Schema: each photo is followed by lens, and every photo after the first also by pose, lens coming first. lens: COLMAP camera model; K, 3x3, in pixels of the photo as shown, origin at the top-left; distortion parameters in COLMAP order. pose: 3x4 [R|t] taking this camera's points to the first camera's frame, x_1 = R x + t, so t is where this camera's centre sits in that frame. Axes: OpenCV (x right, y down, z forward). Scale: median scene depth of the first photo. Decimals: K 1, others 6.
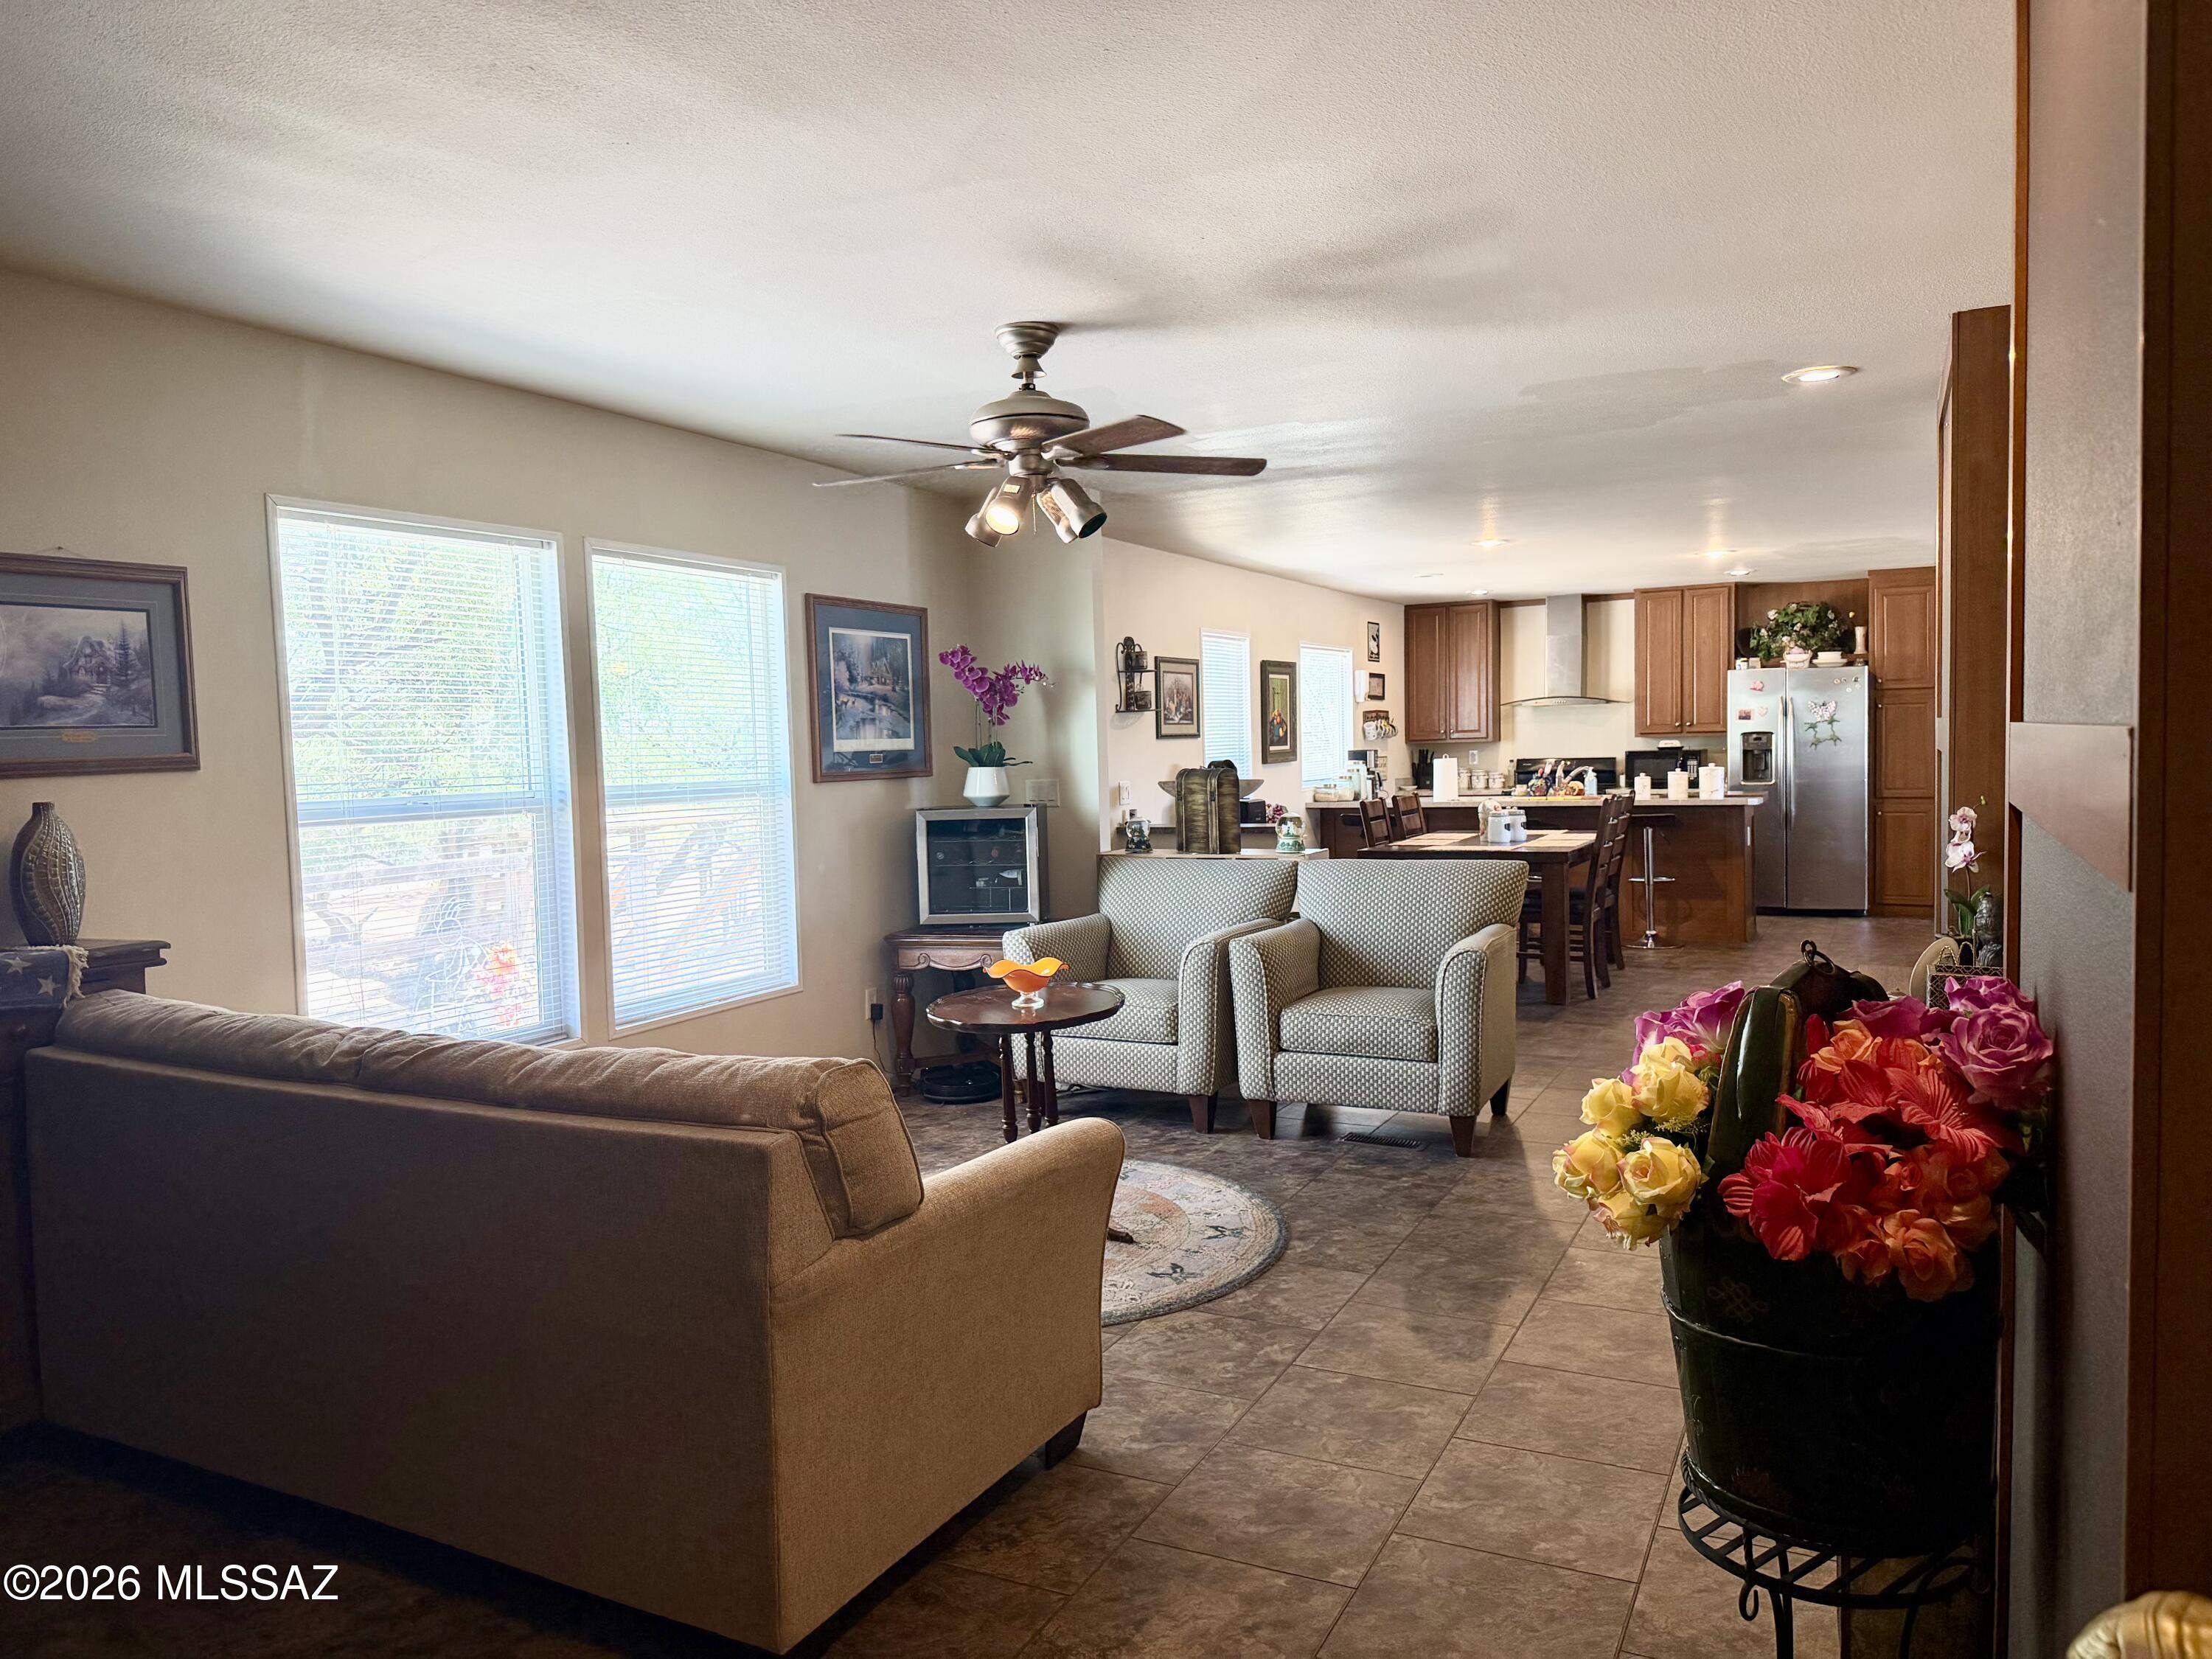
lens RADIAL K [[1564.8, 0, 1104.6], [0, 1564.8, 831.5], [0, 0, 1]] dist [-0.003376, -0.002851]
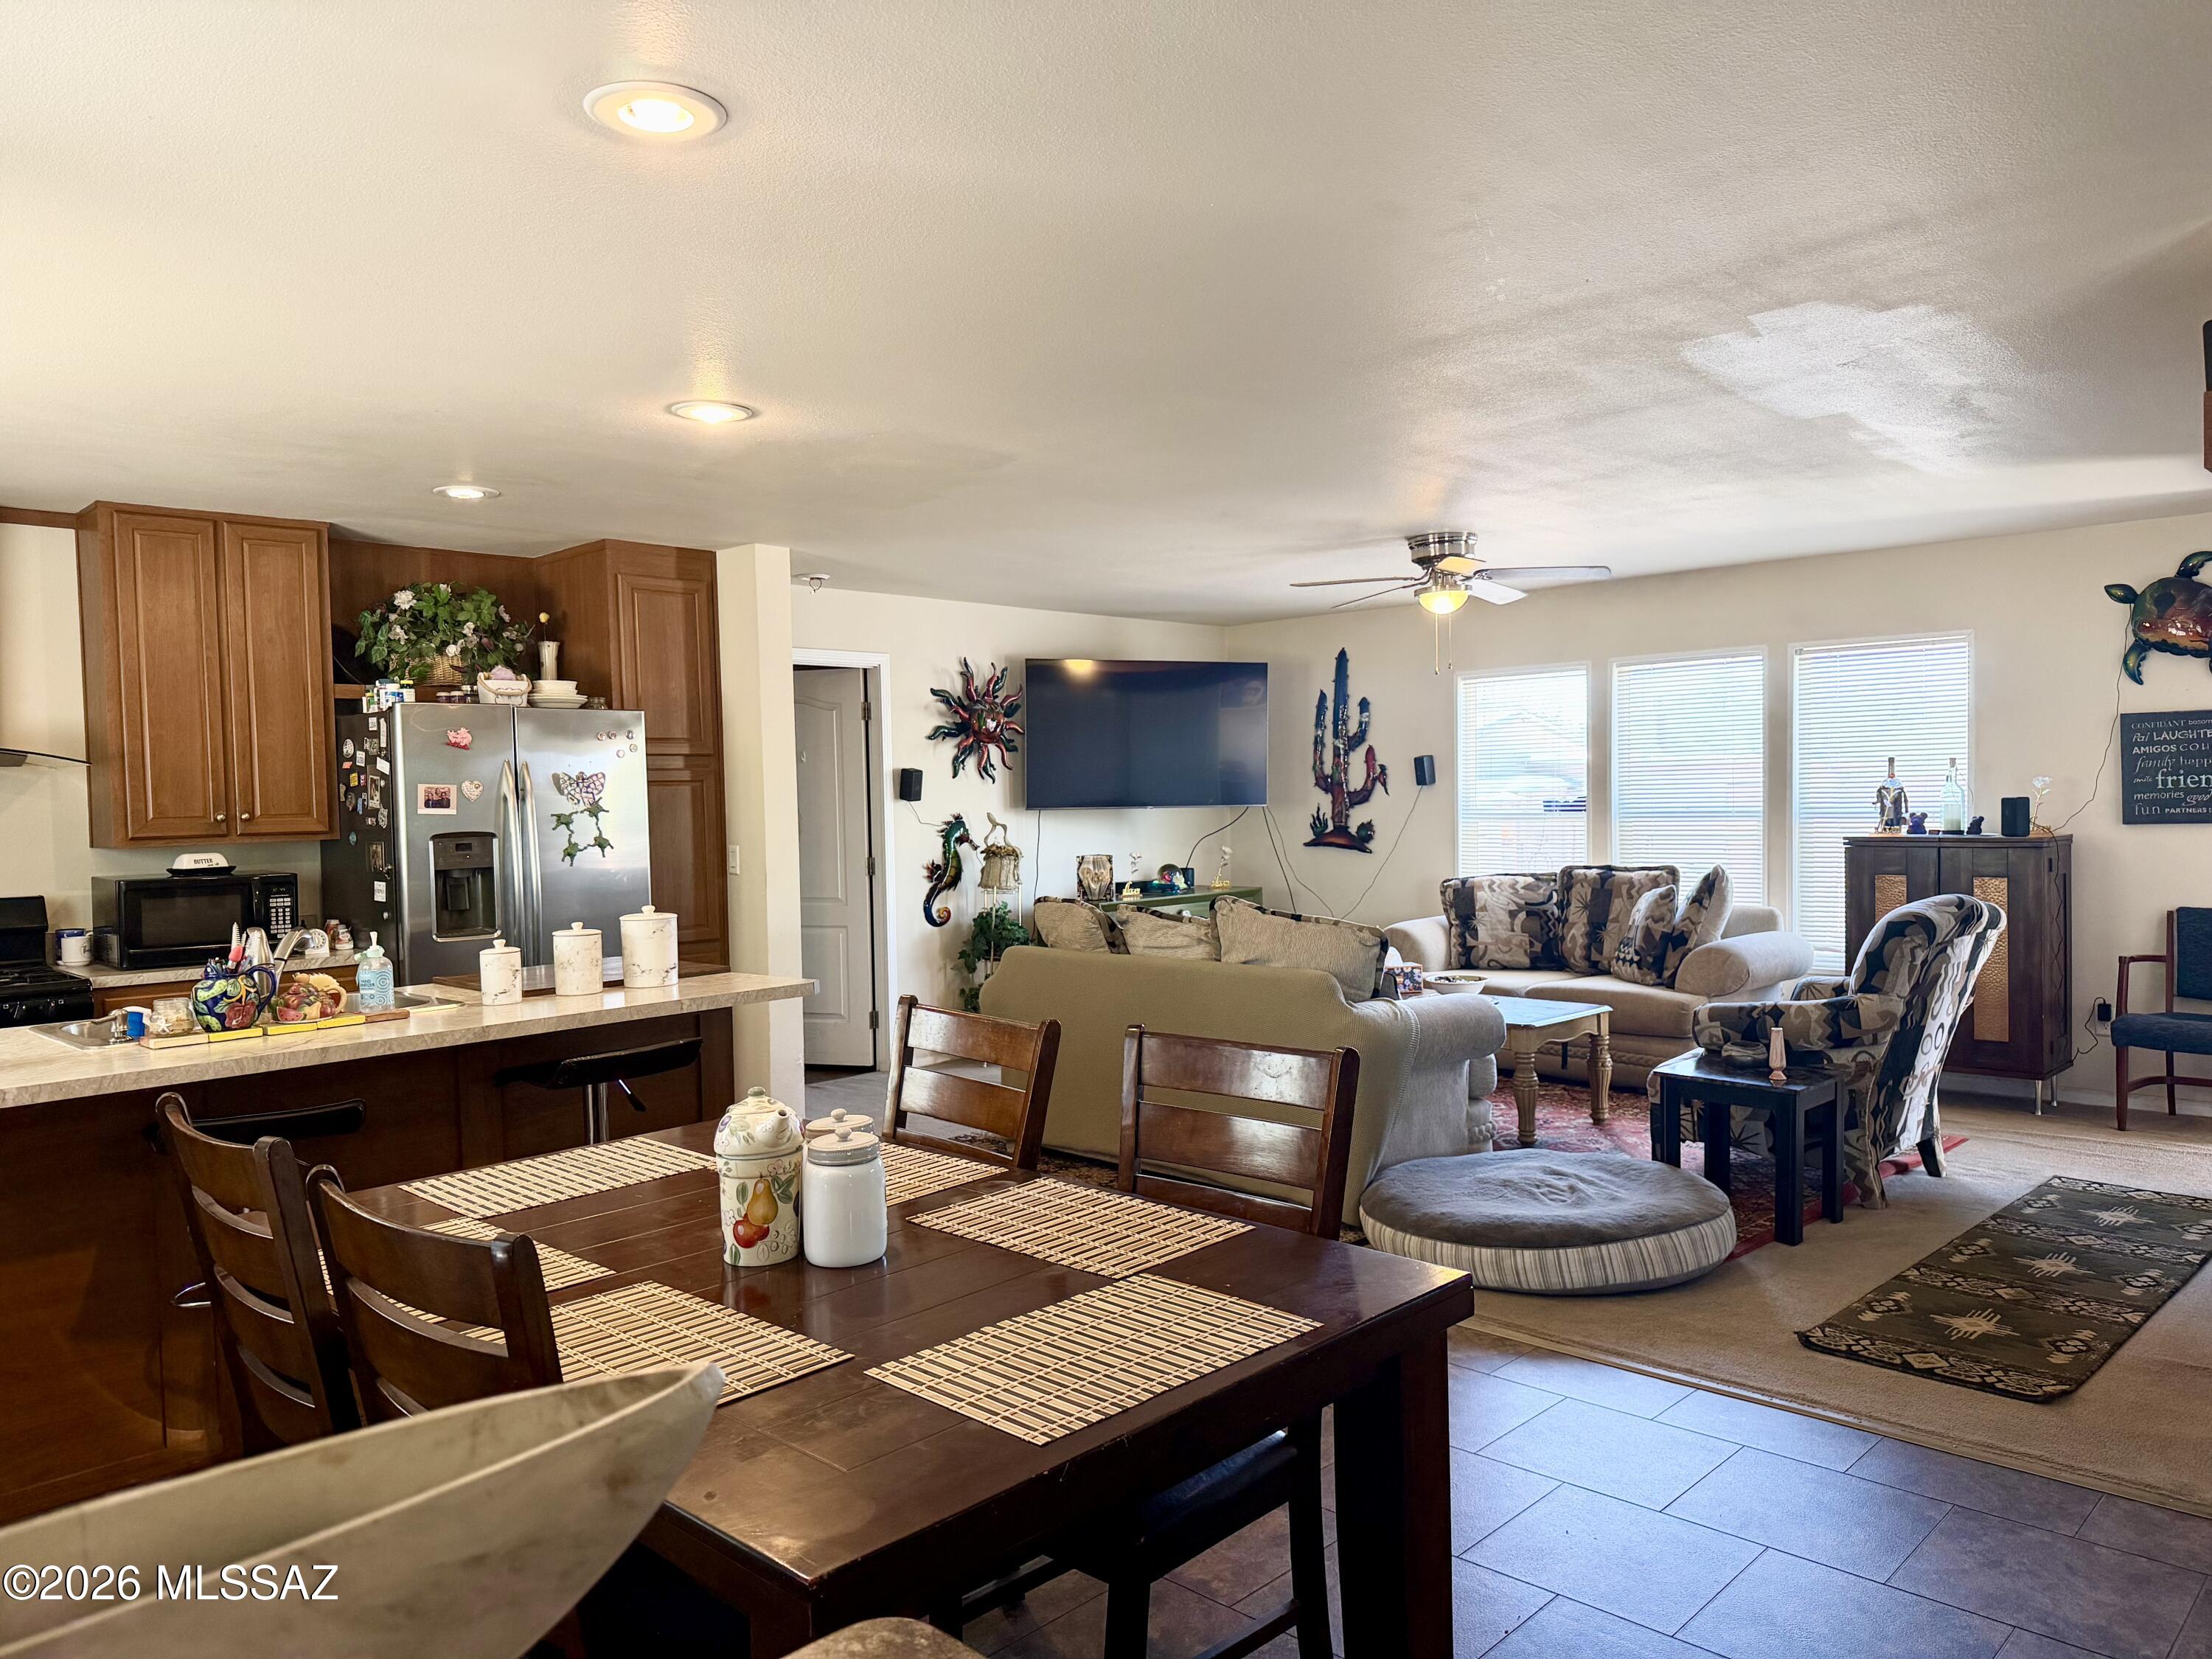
lens RADIAL K [[1564.8, 0, 1106.1], [0, 1564.8, 837.6], [0, 0, 1]] dist [-0.003376, -0.002851]
pose [[0.286074, -0.017306, 0.958051, 0.006902], [0.071210, 0.997456, -0.003246, -0.045529], [-0.955558, 0.069151, 0.286578, 0.660834]]
